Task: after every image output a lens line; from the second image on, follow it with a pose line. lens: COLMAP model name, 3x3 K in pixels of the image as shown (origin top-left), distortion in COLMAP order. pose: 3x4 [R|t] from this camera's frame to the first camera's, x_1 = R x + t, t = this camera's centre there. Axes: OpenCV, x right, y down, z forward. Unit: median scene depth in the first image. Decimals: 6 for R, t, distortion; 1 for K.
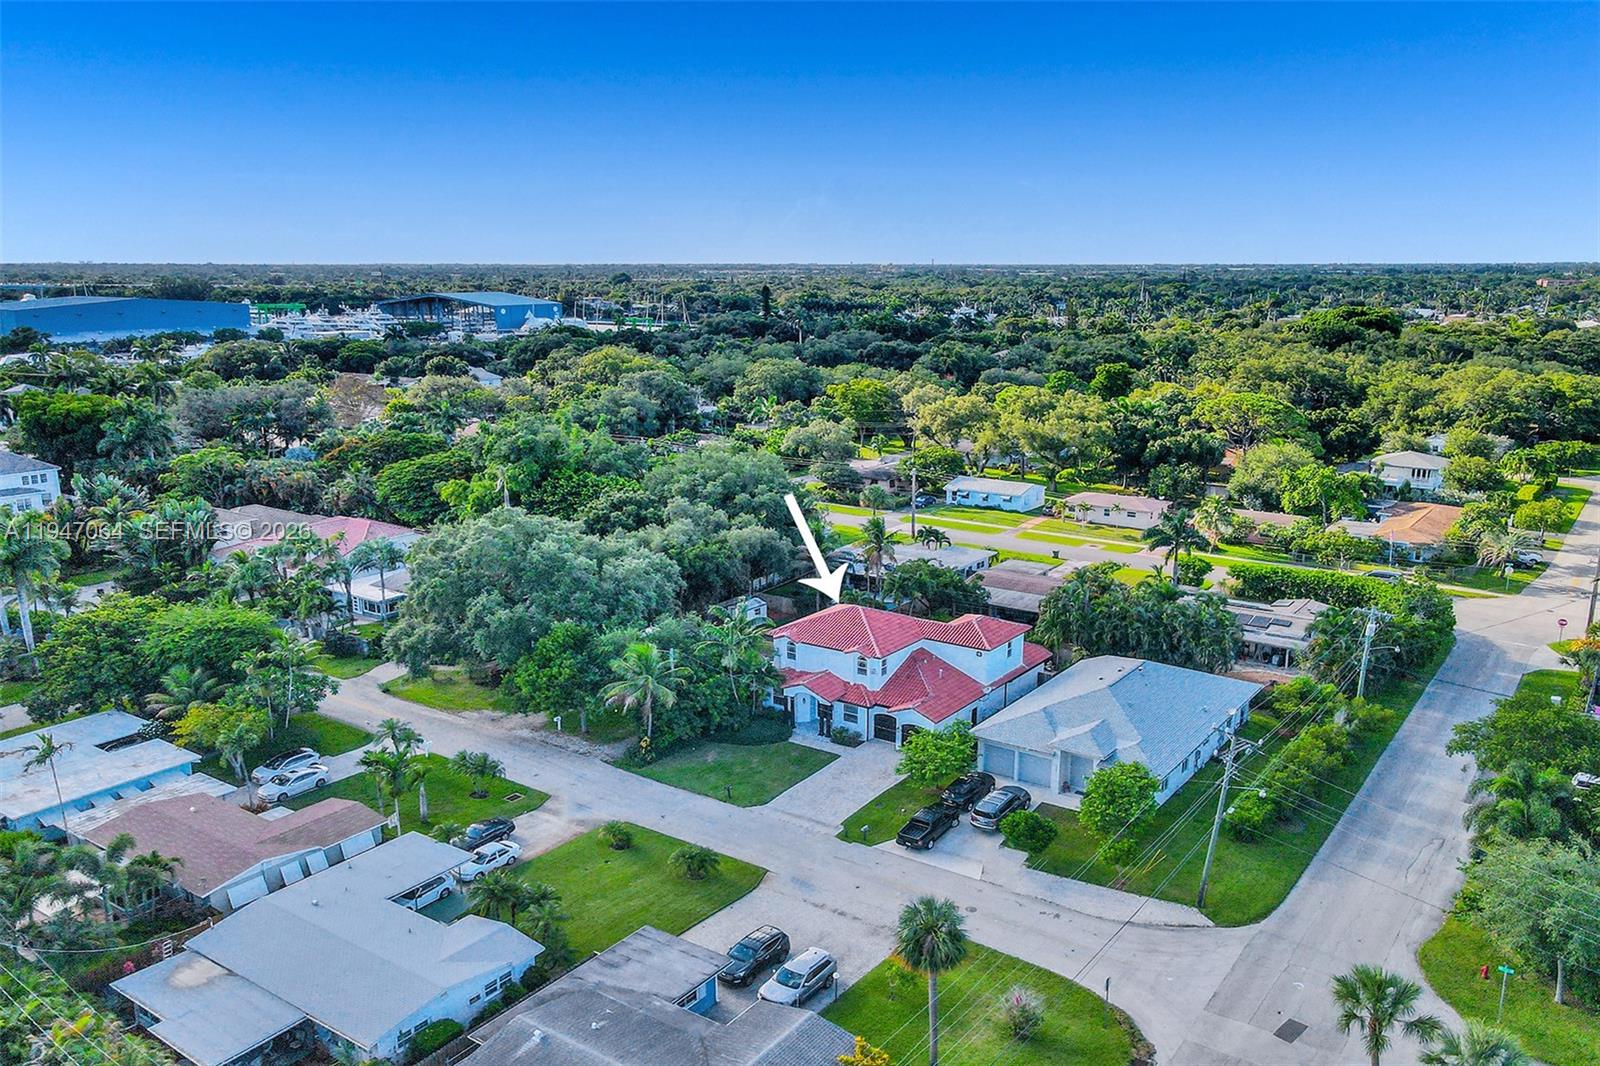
lens RADIAL K [[1244.0, 0, 800.0], [0, 1244.0, 533.0], [0, 0, 1]] dist [0.008578, 0.004879]
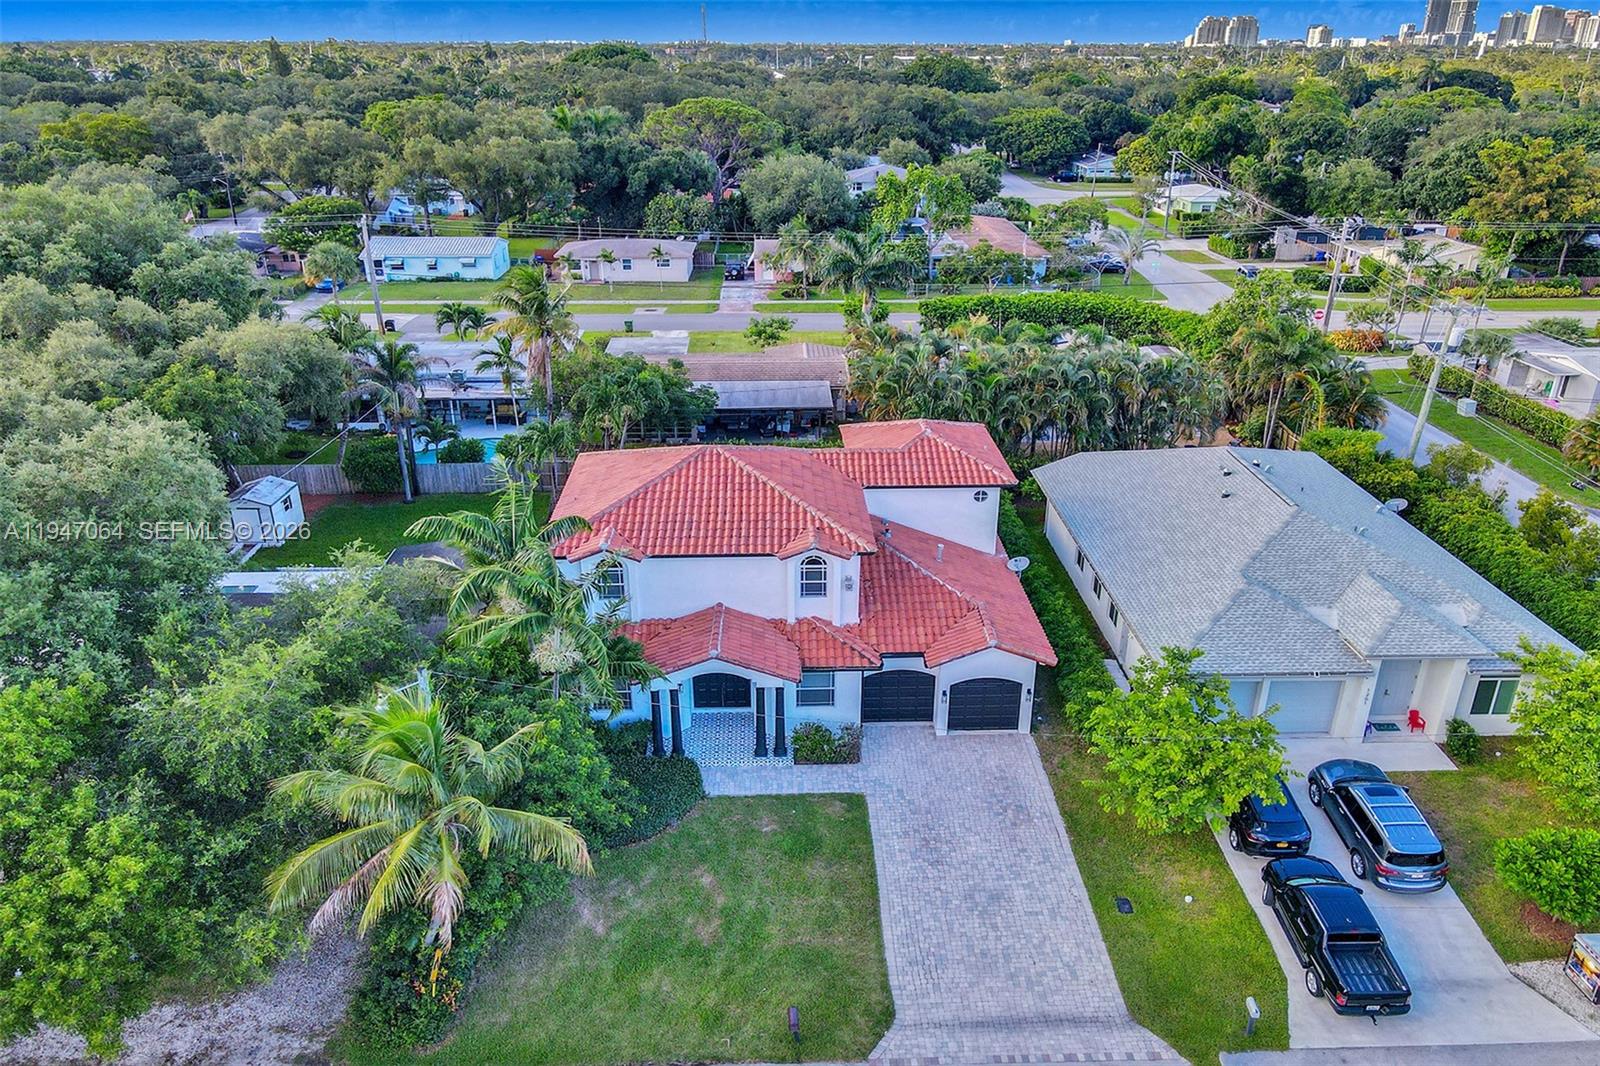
lens RADIAL K [[1217.7, 0, 801.1], [0, 1217.7, 579.9], [0, 0, 1]] dist [0.004494, 0.014537]
pose [[0.795239, -0.242351, 0.555753, -0.185236], [0.125830, 0.962649, 0.239737, 0.004336], [-0.593096, -0.120718, 0.796031, 0.639147]]
